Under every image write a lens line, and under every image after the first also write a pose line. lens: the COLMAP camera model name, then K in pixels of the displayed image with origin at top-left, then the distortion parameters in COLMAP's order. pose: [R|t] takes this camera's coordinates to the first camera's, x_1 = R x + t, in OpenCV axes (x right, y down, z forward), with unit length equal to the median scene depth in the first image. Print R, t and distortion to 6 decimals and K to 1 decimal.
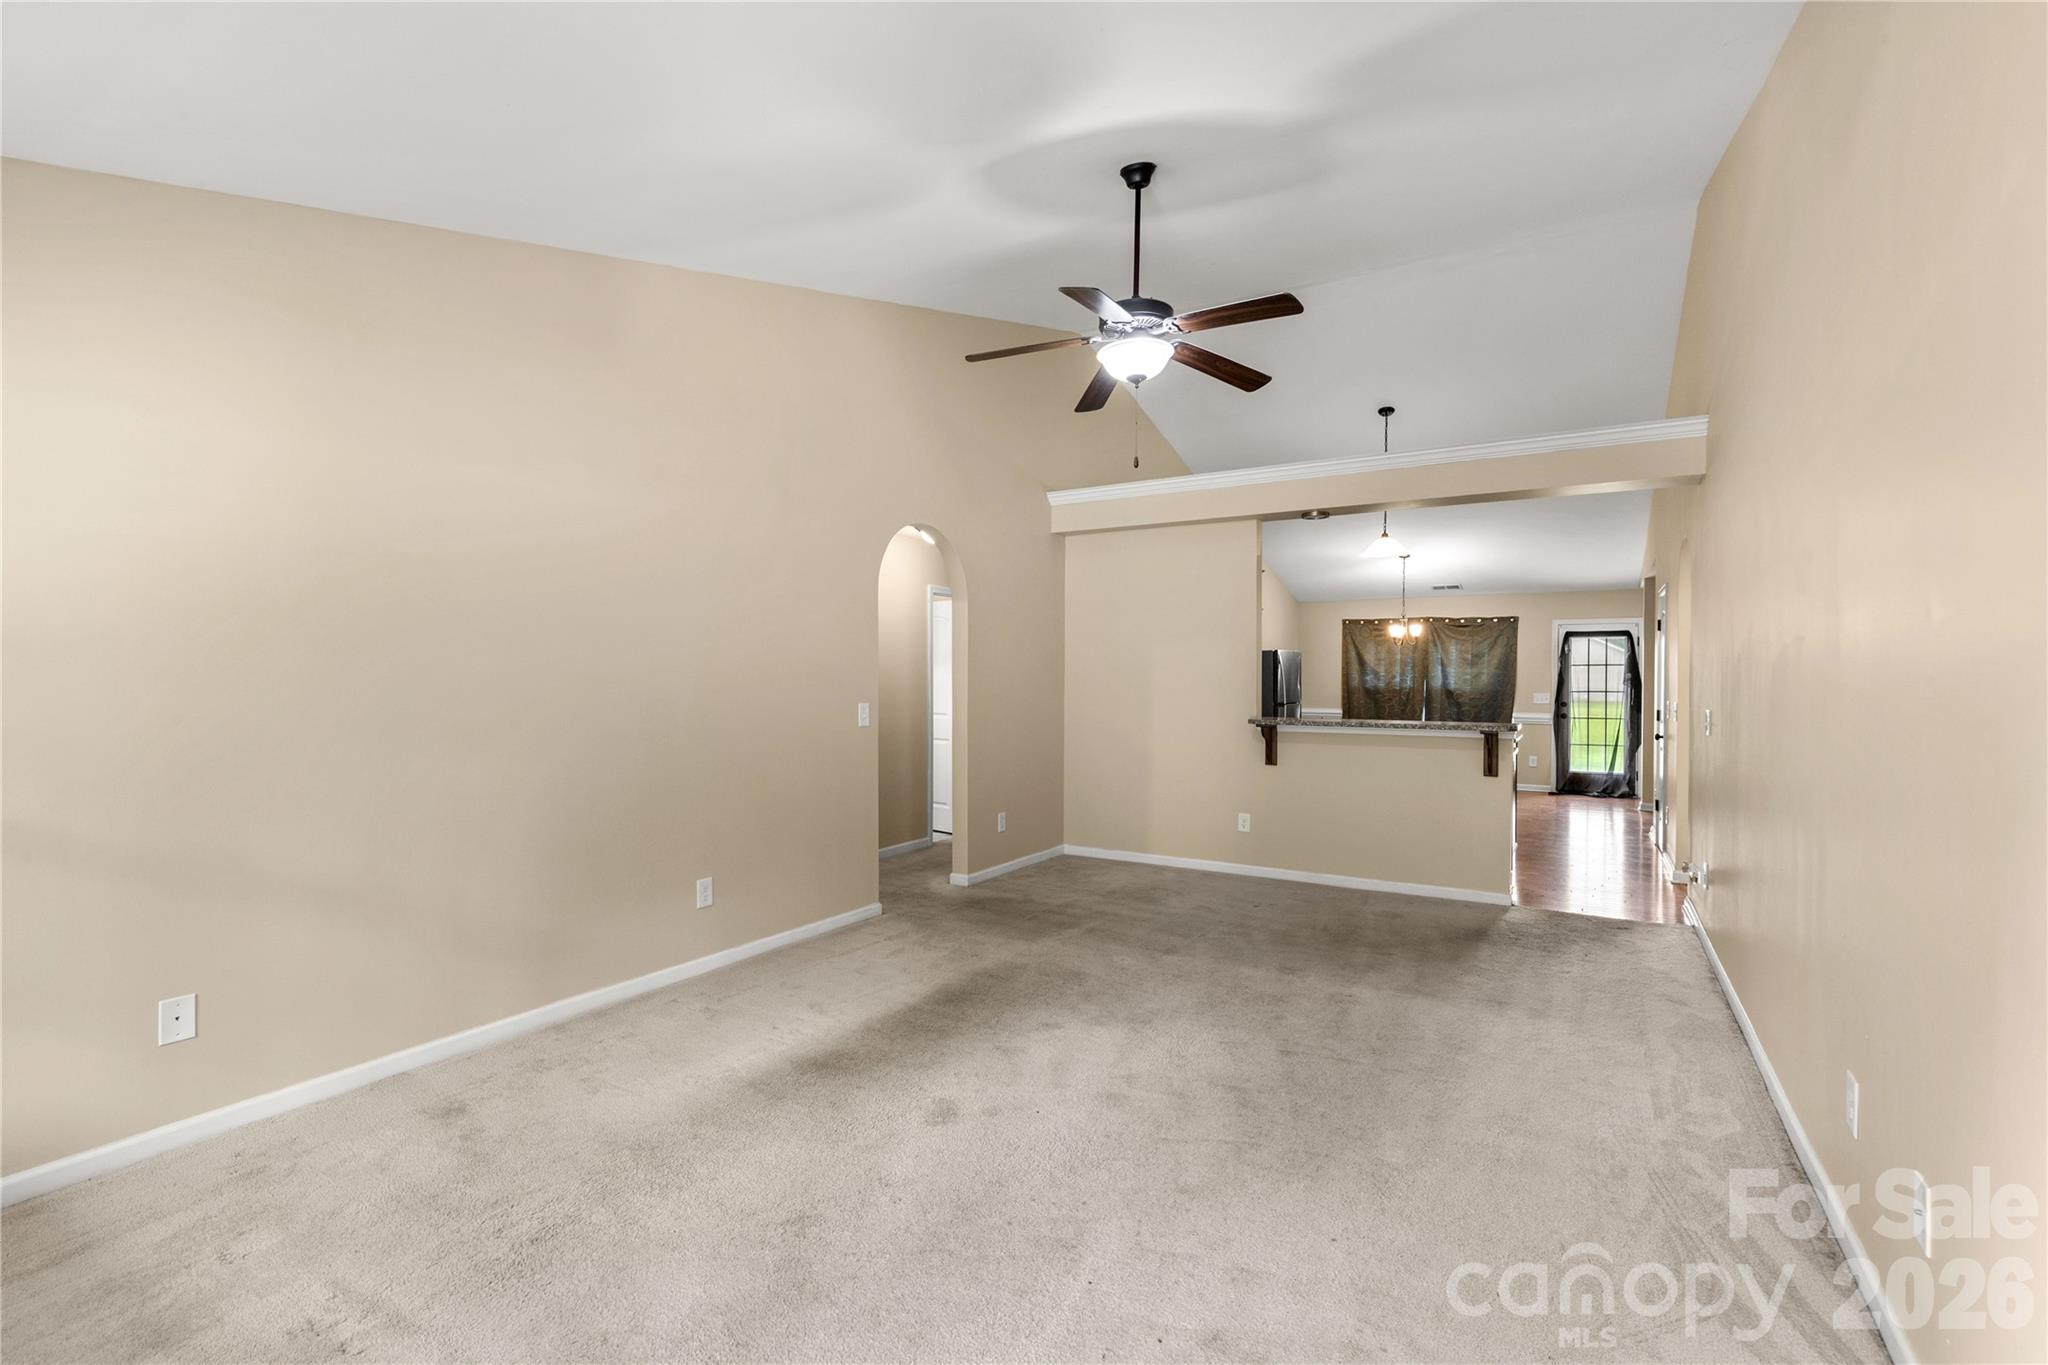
lens RADIAL K [[916.9, 0, 1015.4], [0, 916.9, 692.8], [0, 0, 1]] dist [-0.000731, -0.000207]
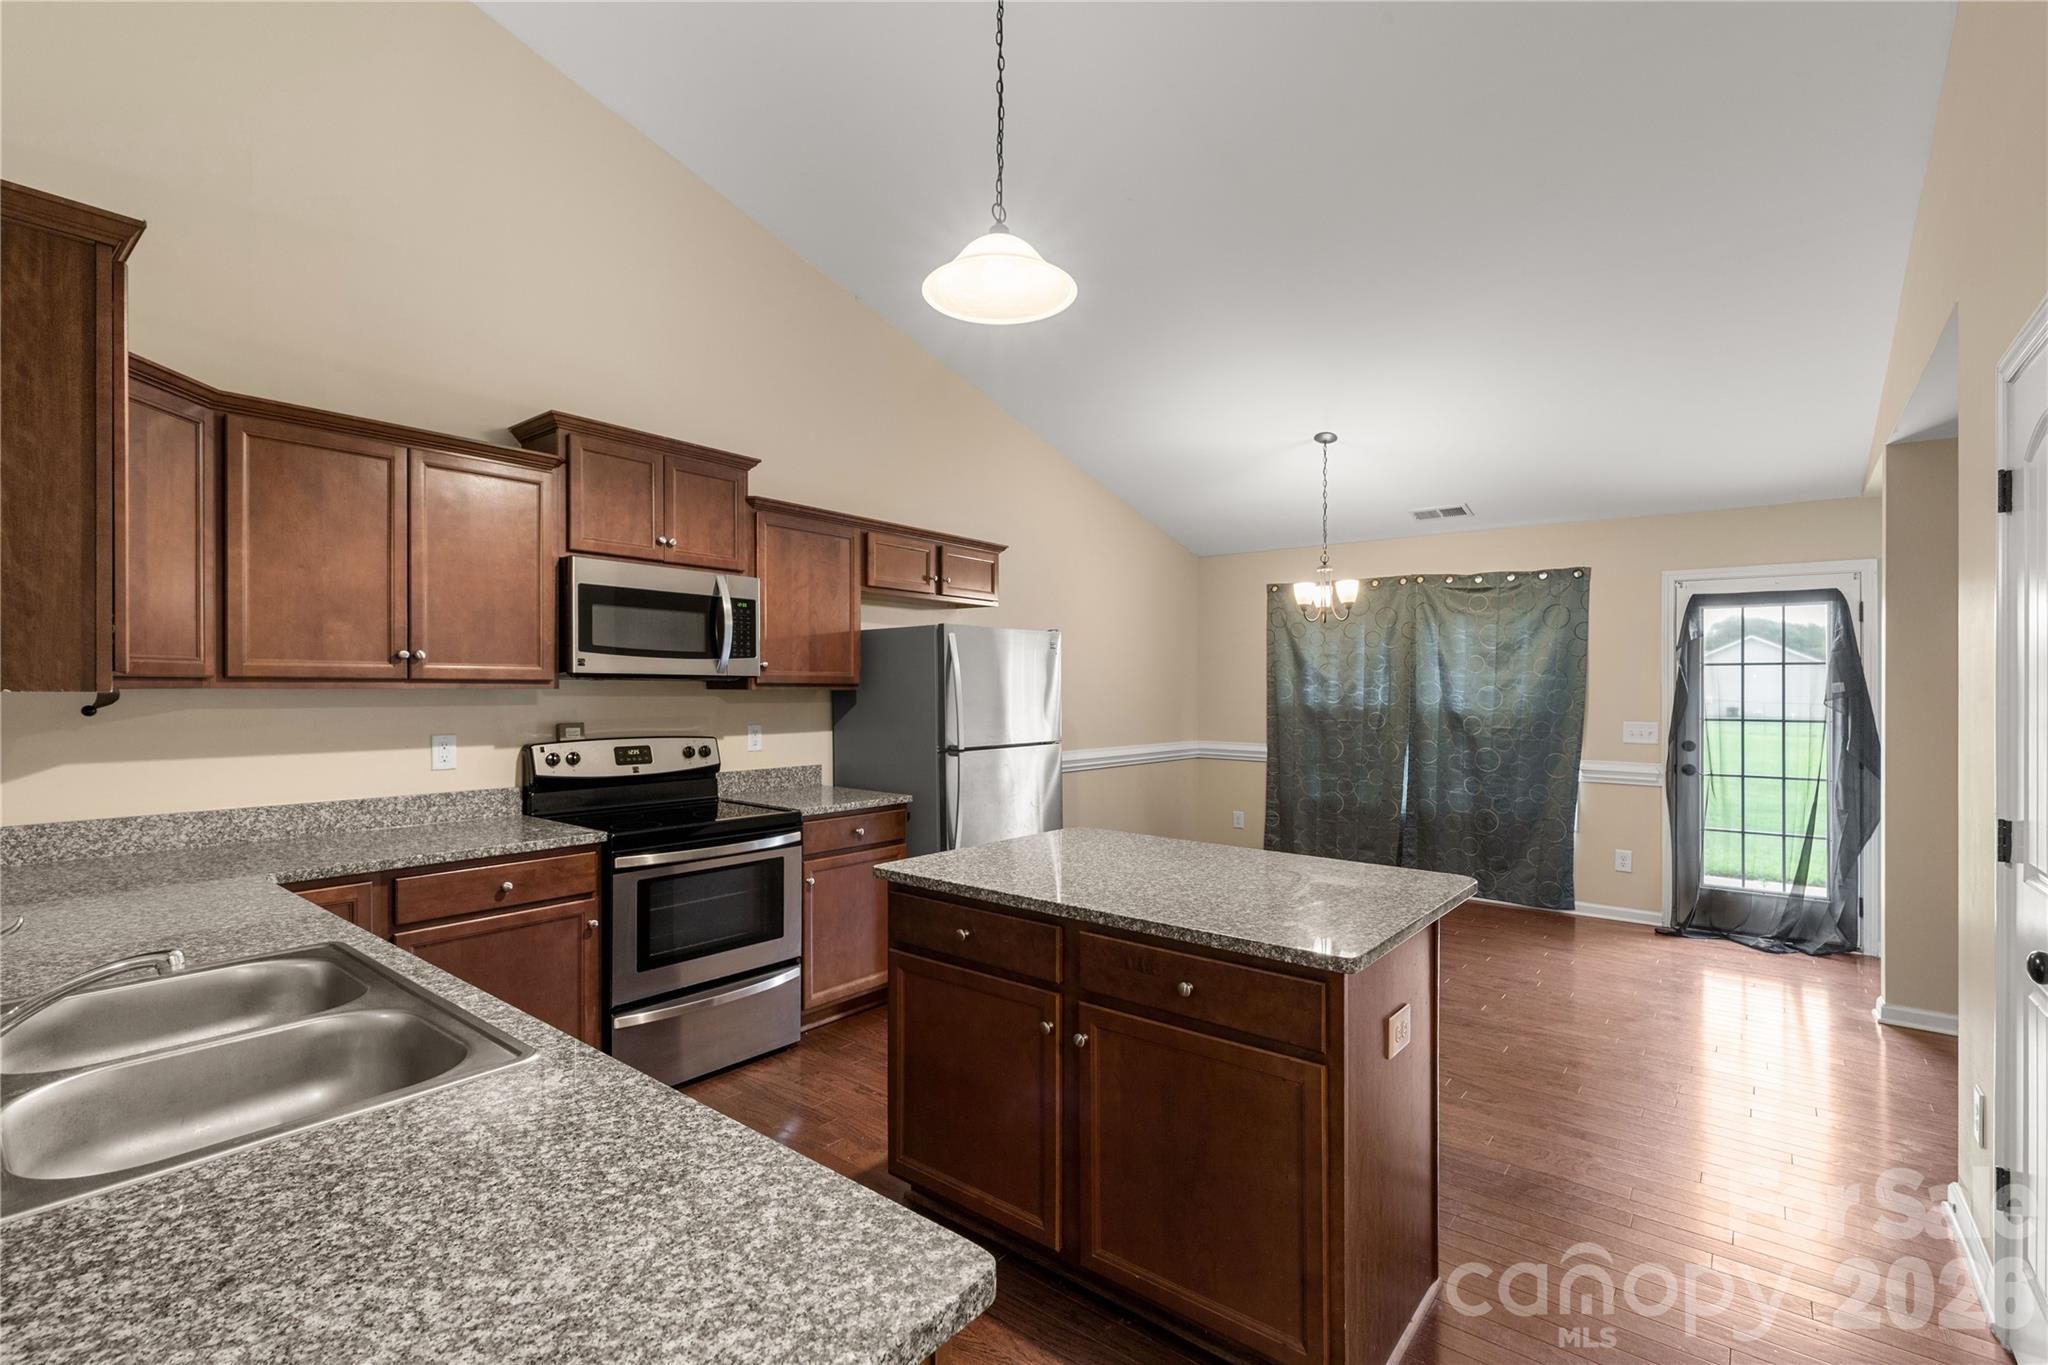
lens RADIAL K [[917.0, 0, 1013.8], [0, 917.0, 683.7], [0, 0, 1]] dist [0.000294, 0.000389]
pose [[0.992836, 0.003872, -0.119423, 0.317105], [-0.006038, 0.999824, -0.017779, -0.009831], [0.119333, 0.018373, 0.992684, 0.499475]]
